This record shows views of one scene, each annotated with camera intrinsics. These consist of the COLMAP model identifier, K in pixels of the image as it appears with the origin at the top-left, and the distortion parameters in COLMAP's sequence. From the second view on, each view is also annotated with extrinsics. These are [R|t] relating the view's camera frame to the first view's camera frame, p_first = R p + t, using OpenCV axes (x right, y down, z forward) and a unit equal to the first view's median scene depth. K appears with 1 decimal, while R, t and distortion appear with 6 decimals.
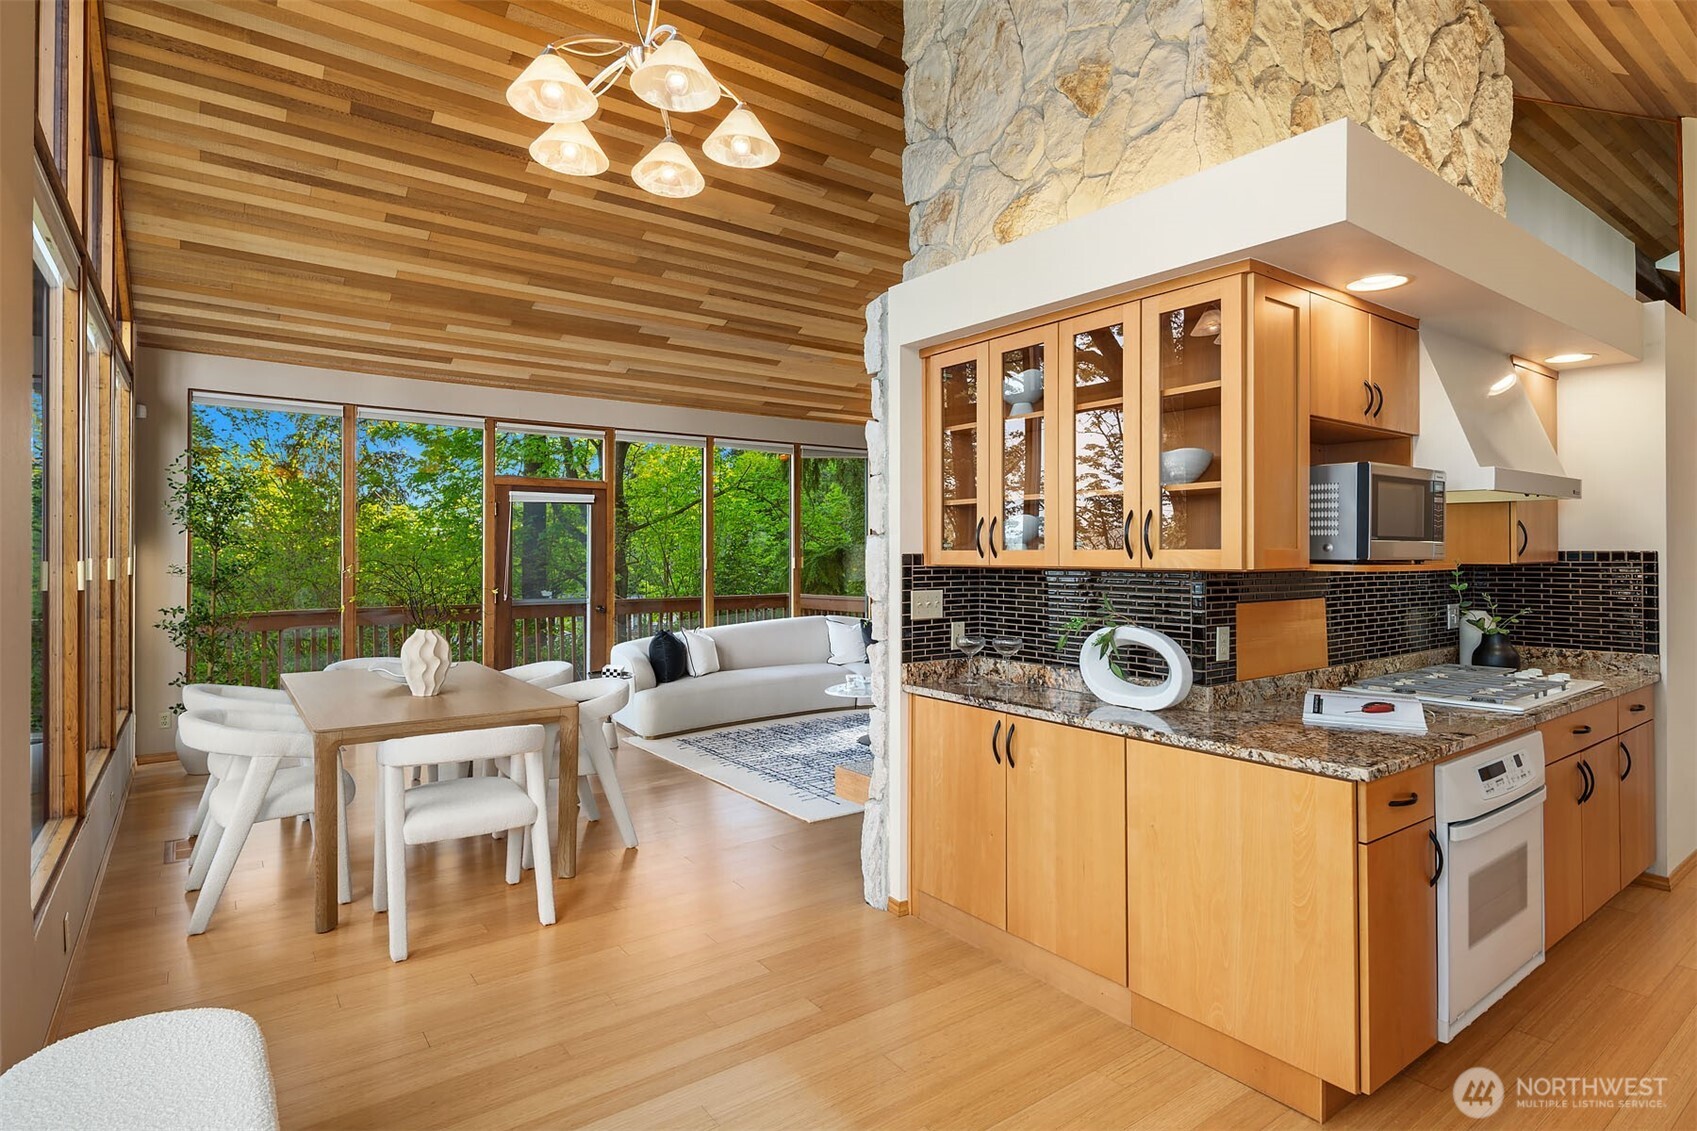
lens RADIAL K [[853.7, 0, 765.9], [0, 853.7, 549.6], [0, 0, 1]] dist [-0.001331, -0.001733]
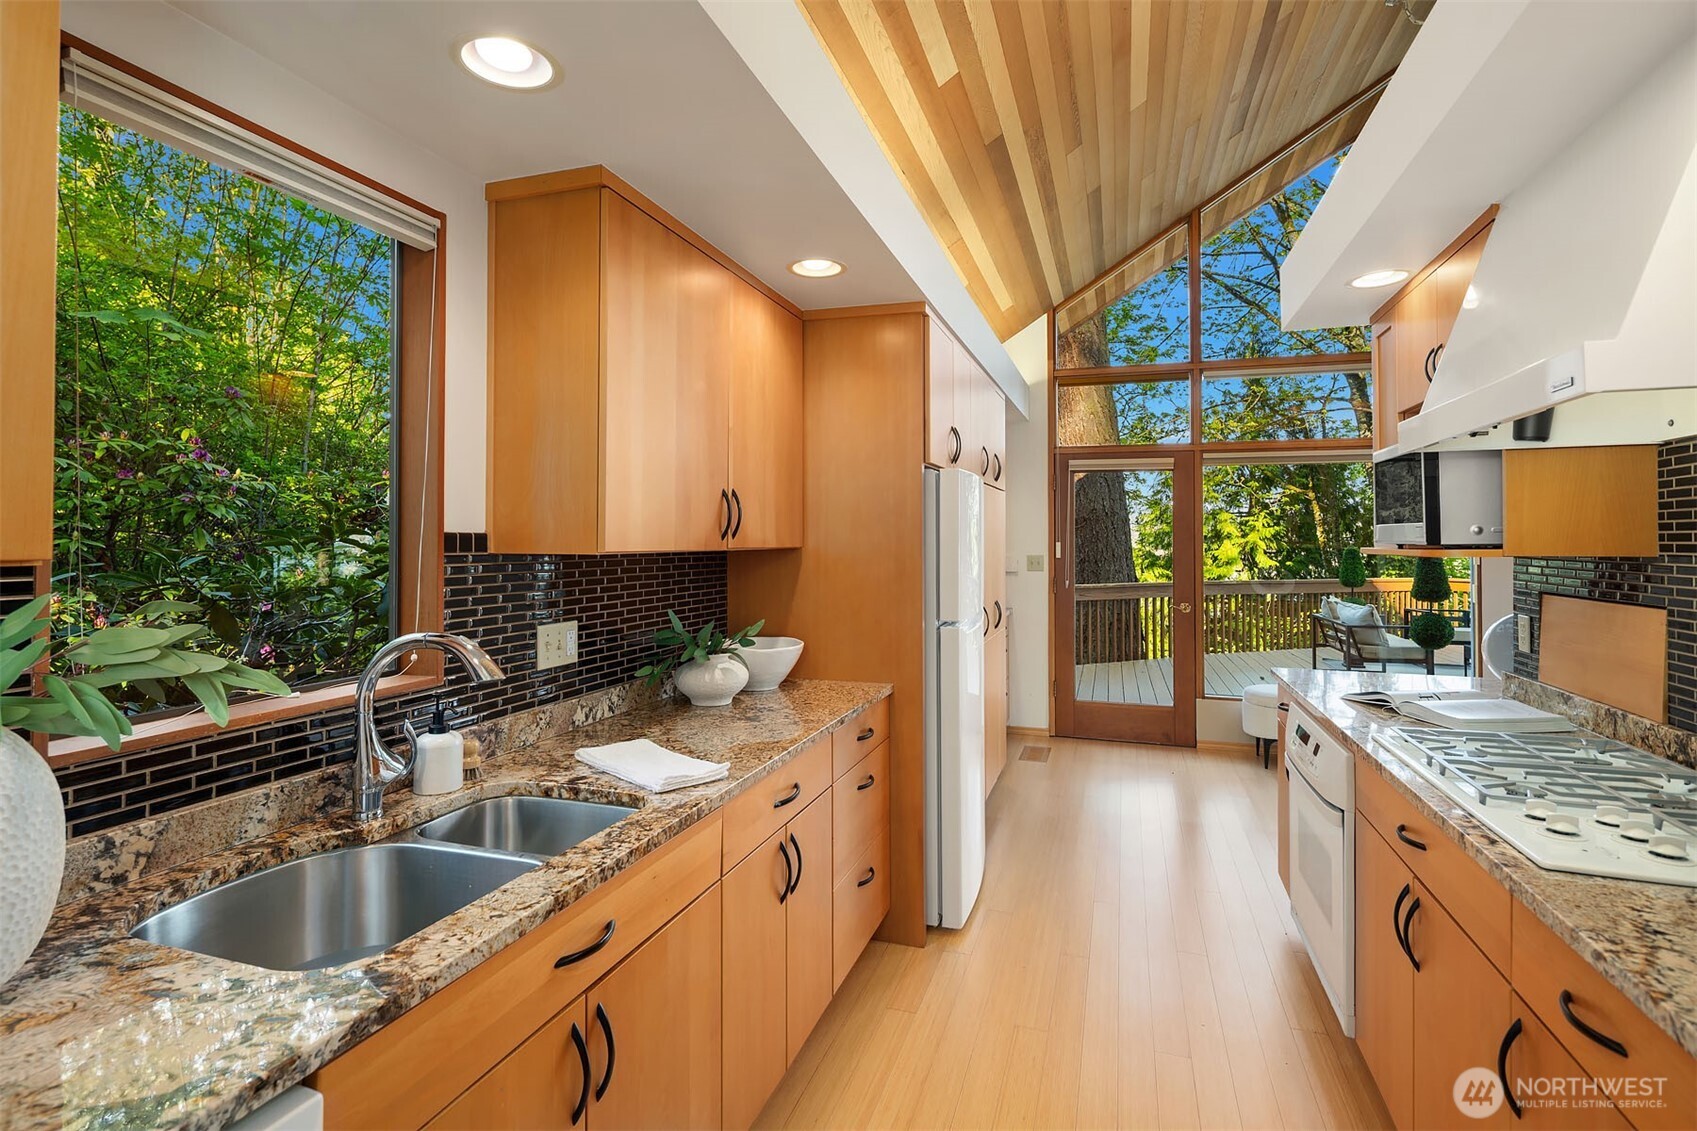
lens RADIAL K [[826.3, 0, 844.6], [0, 826.3, 538.0], [0, 0, 1]] dist [0.000918, 0.000187]
pose [[-0.785509, -0.001053, -0.618849, 1.371975], [0.002613, 0.999984, -0.005019, 0.006284], [0.618844, -0.005559, -0.785494, 1.020450]]
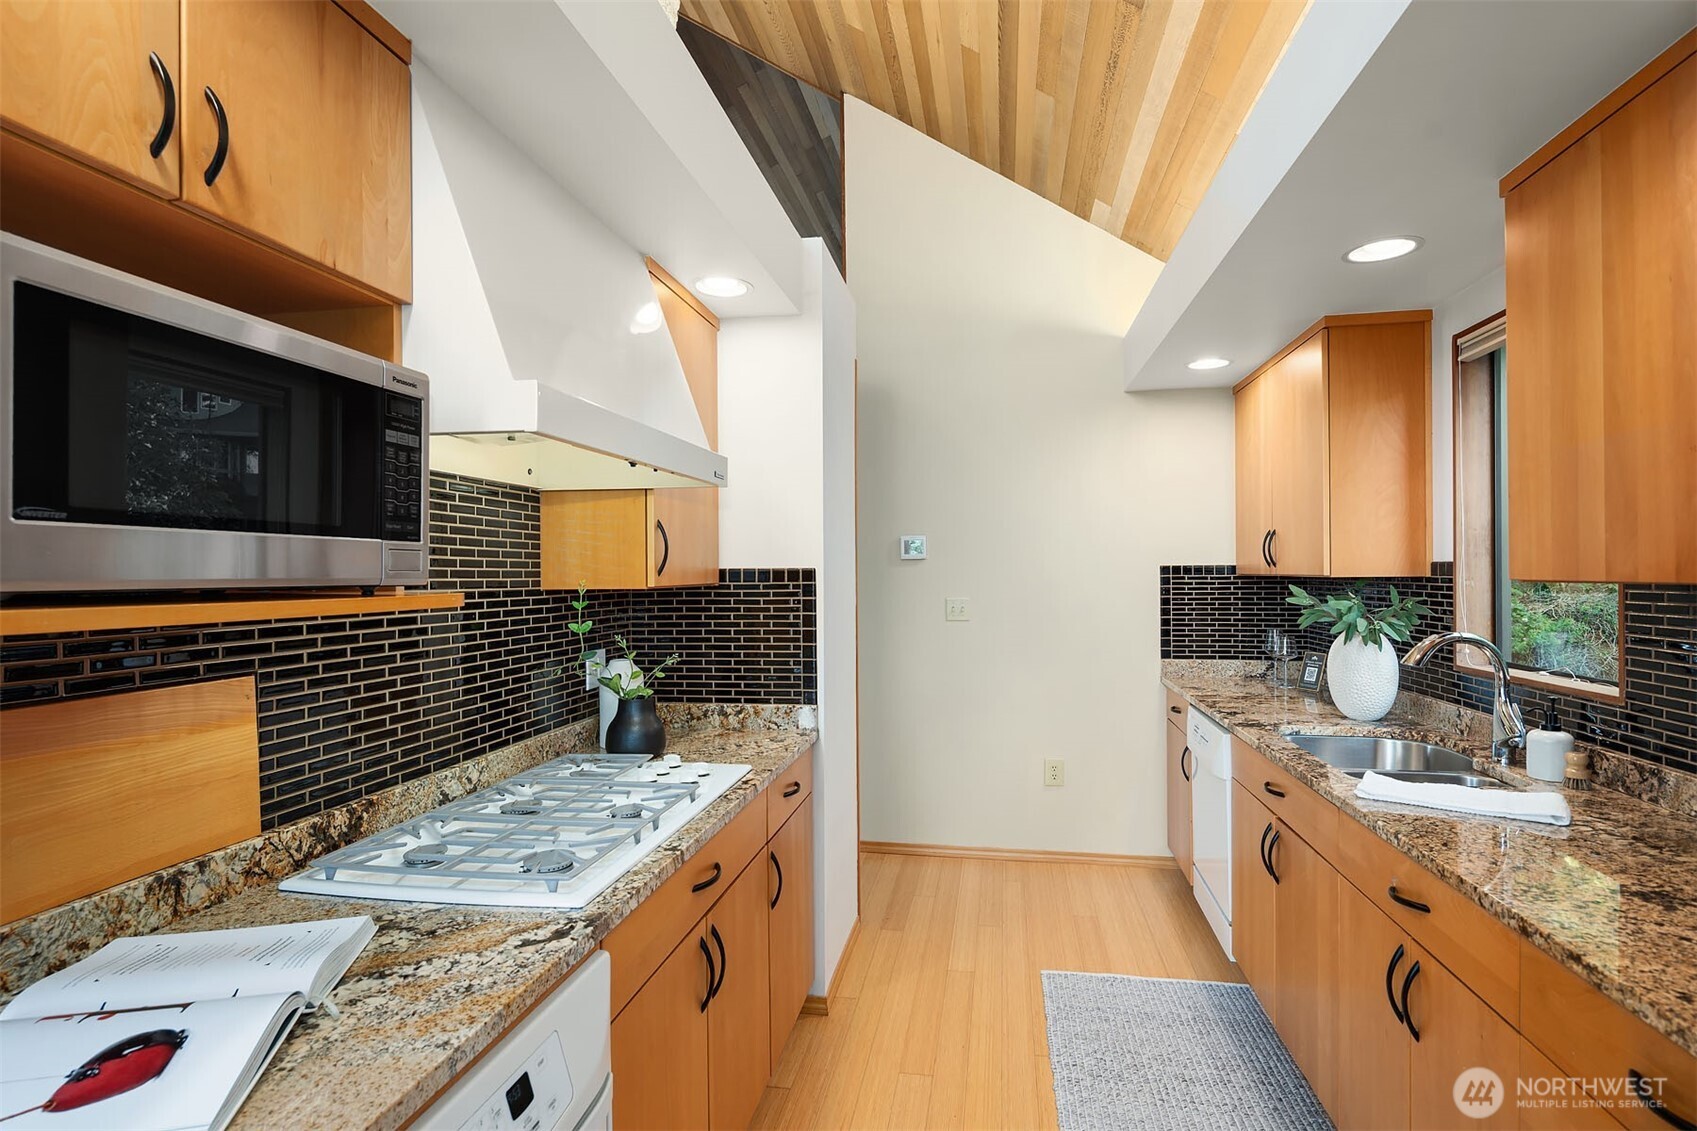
lens RADIAL K [[879.9, 0, 848.5], [0, 879.9, 565.5], [0, 0, 1]] dist [0.002840, 0.000401]
pose [[0.687625, 0.002260, 0.726063, 0.497551], [0.002739, 0.999980, -0.005707, 0.004003], [-0.726061, 0.005913, 0.687605, 0.437720]]
